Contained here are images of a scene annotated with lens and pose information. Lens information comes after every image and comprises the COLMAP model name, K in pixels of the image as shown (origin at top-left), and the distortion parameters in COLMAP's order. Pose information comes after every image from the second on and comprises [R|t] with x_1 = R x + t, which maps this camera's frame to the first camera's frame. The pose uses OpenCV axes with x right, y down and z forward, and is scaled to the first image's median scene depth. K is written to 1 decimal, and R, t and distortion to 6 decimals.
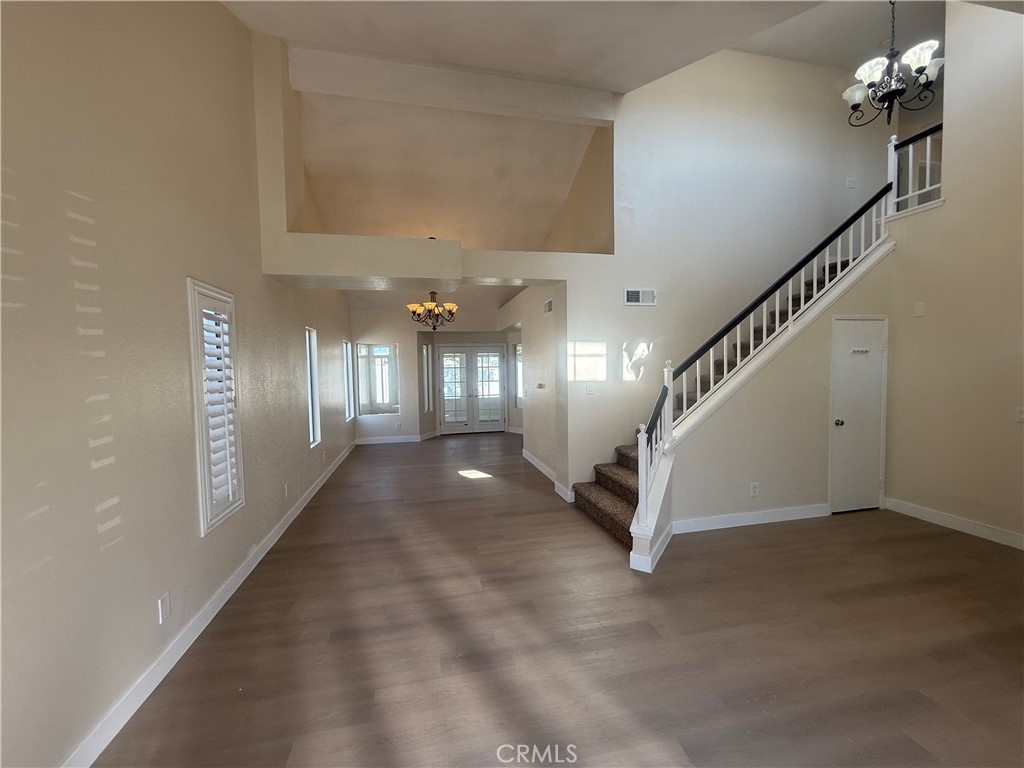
lens RADIAL K [[408.4, 0, 514.4], [0, 408.4, 385.5], [0, 0, 1]] dist [-0.000780, 0.000015]
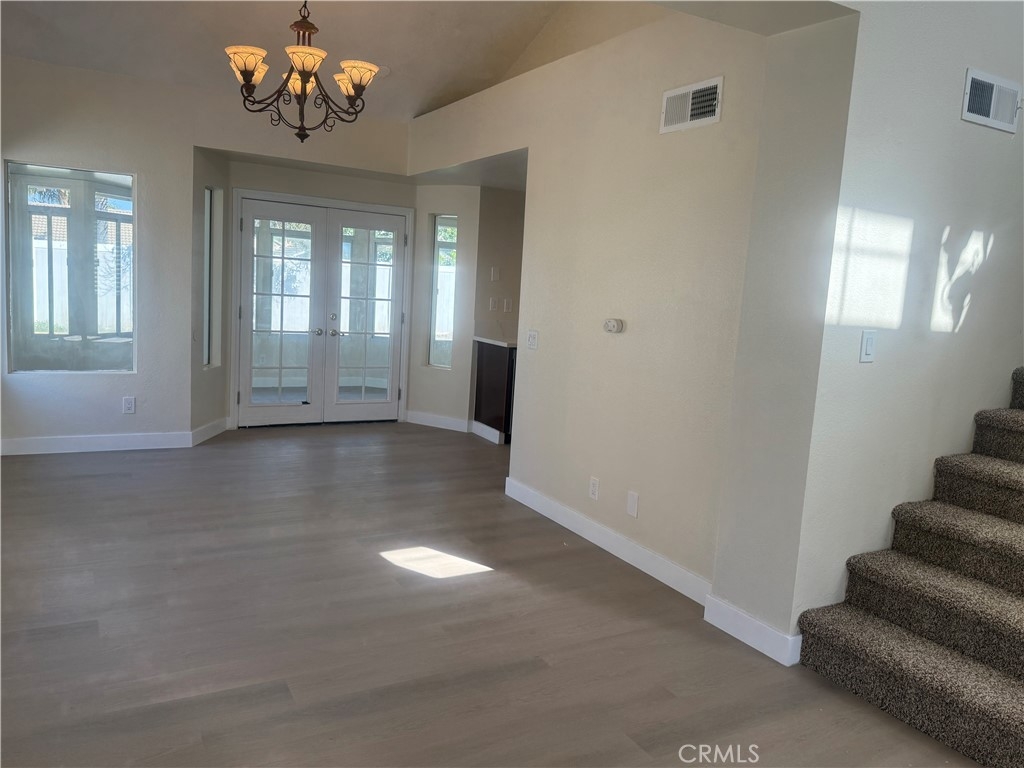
lens RADIAL K [[764.1, 0, 515.7], [0, 764.1, 389.9], [0, 0, 1]] dist [0.061494, -0.073110]
pose [[0.955170, 0.033657, 0.294139, -0.240072], [-0.063121, 0.993825, 0.091255, 0.000963], [-0.289251, -0.105730, 0.951396, 0.362980]]
